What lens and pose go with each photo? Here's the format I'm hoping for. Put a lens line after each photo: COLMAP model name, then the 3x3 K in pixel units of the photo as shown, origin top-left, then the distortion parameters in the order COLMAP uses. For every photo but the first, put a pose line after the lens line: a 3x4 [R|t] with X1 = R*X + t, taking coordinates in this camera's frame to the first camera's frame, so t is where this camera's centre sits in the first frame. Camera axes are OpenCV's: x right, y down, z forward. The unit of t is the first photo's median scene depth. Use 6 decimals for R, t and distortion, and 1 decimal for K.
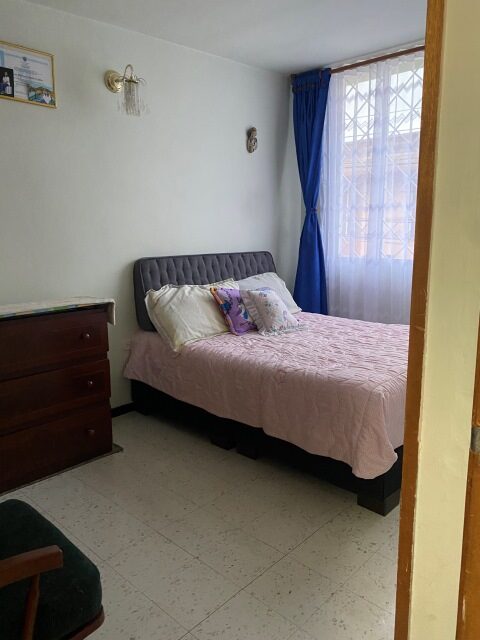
lens RADIAL K [[489.5, 0, 241.0], [0, 489.5, 319.3], [0, 0, 1]] dist [0.025219, -0.020014]
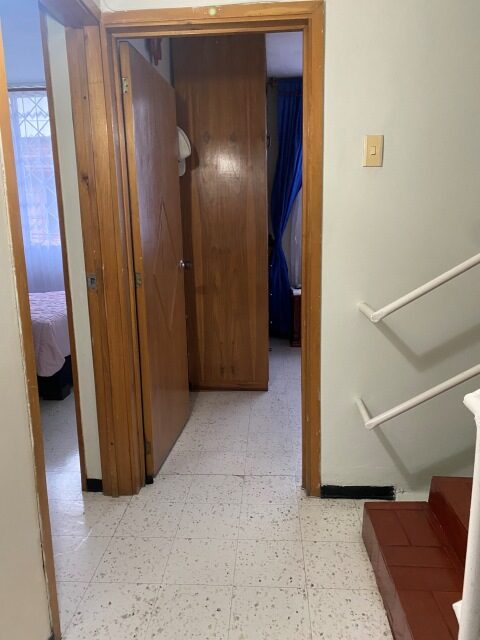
lens RADIAL K [[489.5, 0, 240.2], [0, 489.5, 319.9], [0, 0, 1]] dist [0.025219, -0.020014]
pose [[0.768236, -0.129992, 0.626830, -0.136648], [0.125844, 0.990727, 0.051223, 0.077947], [-0.627676, 0.039531, 0.777470, -0.363938]]
